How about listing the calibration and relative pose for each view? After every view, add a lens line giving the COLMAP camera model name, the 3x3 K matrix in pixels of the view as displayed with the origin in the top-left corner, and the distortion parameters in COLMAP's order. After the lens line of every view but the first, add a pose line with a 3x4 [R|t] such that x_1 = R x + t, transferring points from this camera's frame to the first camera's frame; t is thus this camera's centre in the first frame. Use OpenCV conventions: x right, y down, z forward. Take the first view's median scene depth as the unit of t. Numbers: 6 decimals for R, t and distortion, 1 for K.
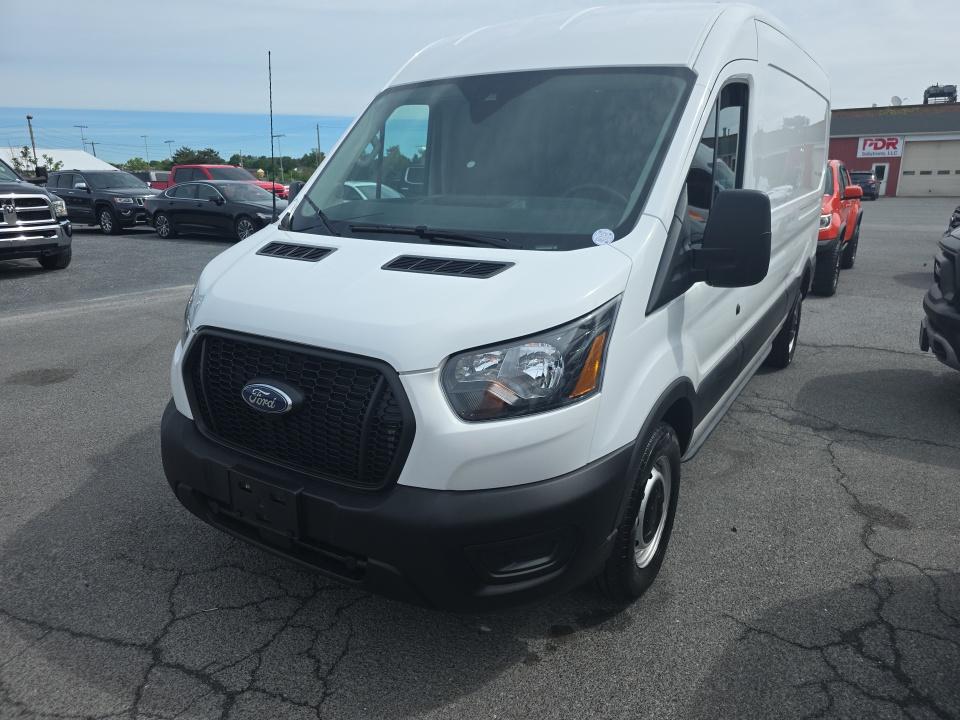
lens RADIAL K [[644.1, 0, 503.5], [0, 644.1, 358.1], [0, 0, 1]] dist [0.043358, -0.032735]
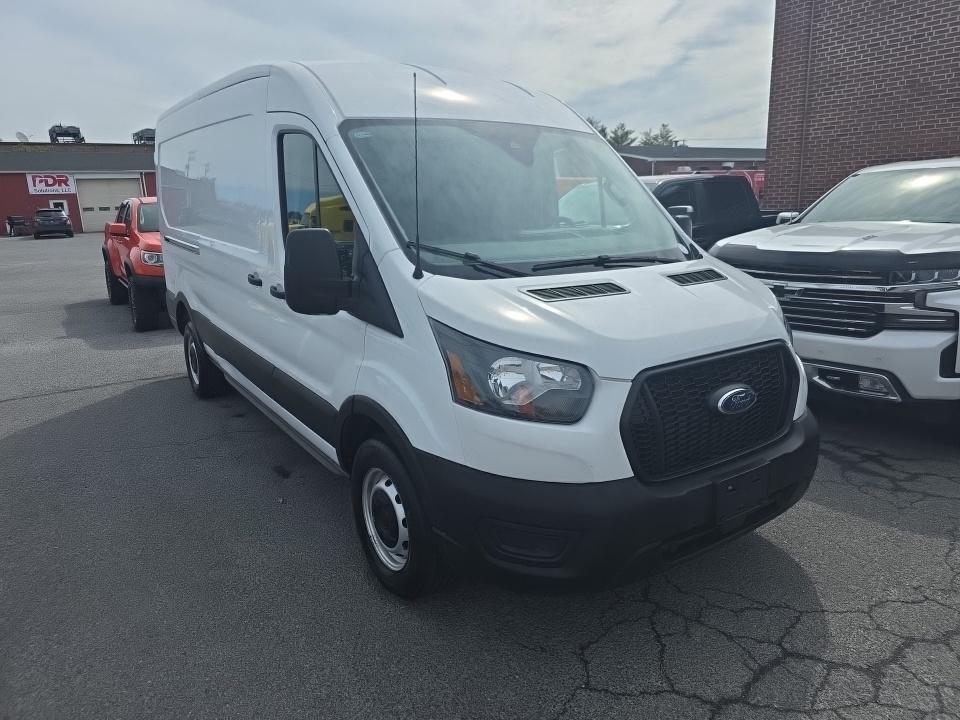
lens RADIAL K [[644.1, 0, 482.2], [0, 644.1, 353.2], [0, 0, 1]] dist [0.043358, -0.032735]
pose [[0.406765, -0.219209, 0.886843, -1.470465], [0.271305, 0.955971, 0.111858, -0.257705], [-0.872316, 0.195105, 0.448328, 0.806141]]
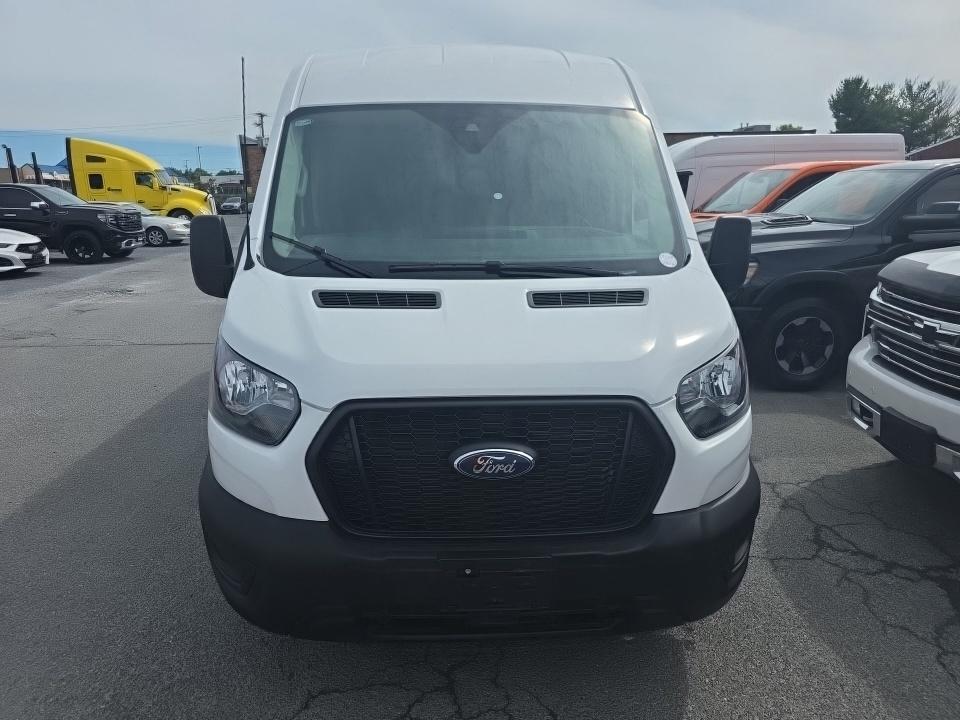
lens RADIAL K [[644.1, 0, 480.3], [0, 644.1, 365.0], [0, 0, 1]] dist [0.043358, -0.032735]
pose [[0.829007, -0.151467, 0.538335, -0.785536], [0.158770, 0.986759, 0.033139, -0.098480], [-0.536227, 0.057999, 0.842079, 0.239007]]
